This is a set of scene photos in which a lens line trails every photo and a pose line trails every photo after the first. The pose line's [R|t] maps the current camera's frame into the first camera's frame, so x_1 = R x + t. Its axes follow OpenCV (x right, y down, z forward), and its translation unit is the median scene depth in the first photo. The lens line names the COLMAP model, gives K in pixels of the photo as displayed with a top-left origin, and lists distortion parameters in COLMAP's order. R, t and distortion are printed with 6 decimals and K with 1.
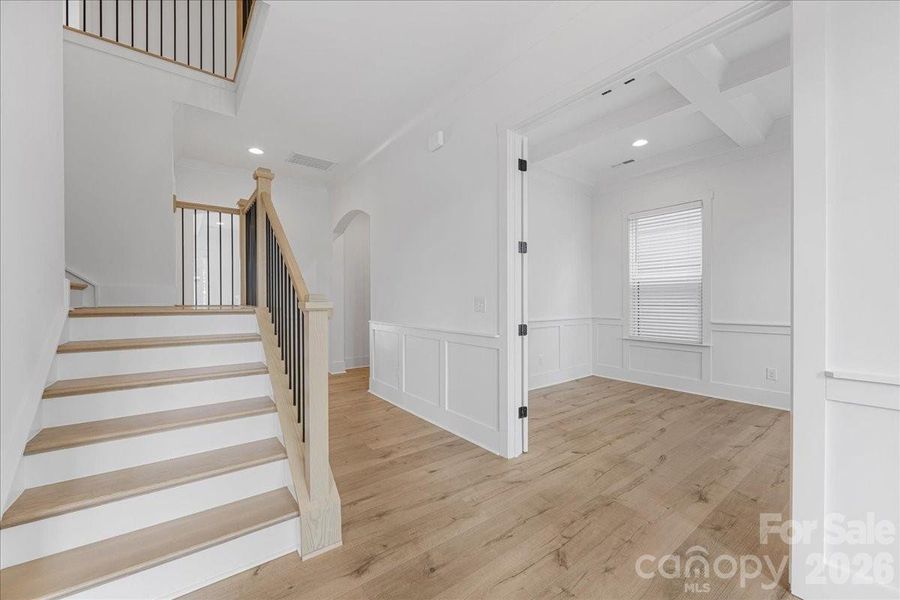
lens RADIAL K [[358.0, 0, 451.3], [0, 358.0, 303.0], [0, 0, 1]] dist [0.009621, 0.000045]
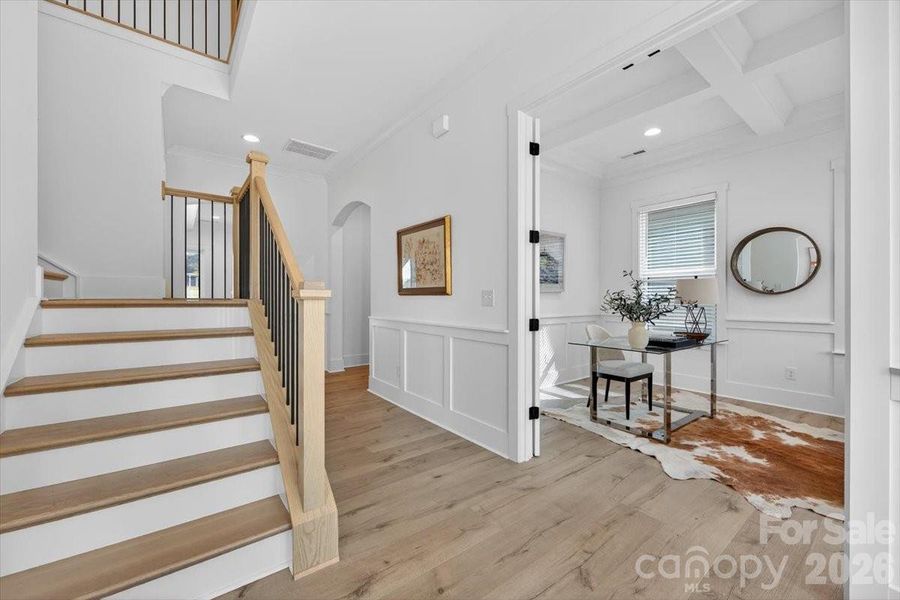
lens RADIAL K [[358.0, 0, 451.9], [0, 358.0, 300.6], [0, 0, 1]] dist [0.009621, 0.000045]
pose [[0.999985, 0.003526, 0.004288, -0.019837], [-0.003499, 0.999974, -0.006368, 0.019751], [-0.004310, 0.006353, 0.999971, 0.067963]]
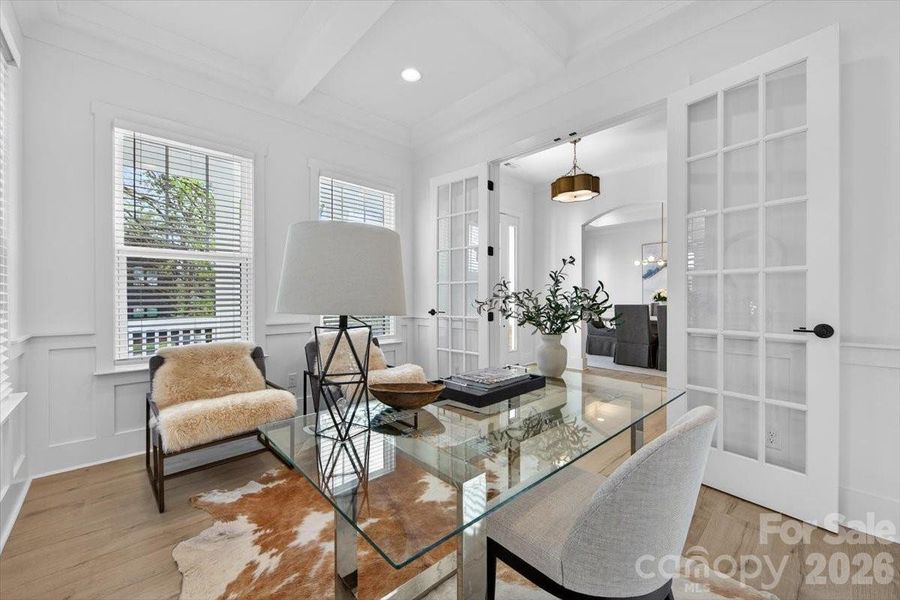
lens RADIAL K [[358.0, 0, 446.2], [0, 358.0, 300.1], [0, 0, 1]] dist [0.009621, 0.000045]
pose [[-0.994928, 0.003384, -0.100531, 0.897925], [0.002519, 0.999959, 0.008729, 0.003382], [0.100556, 0.008432, -0.994896, 1.981610]]
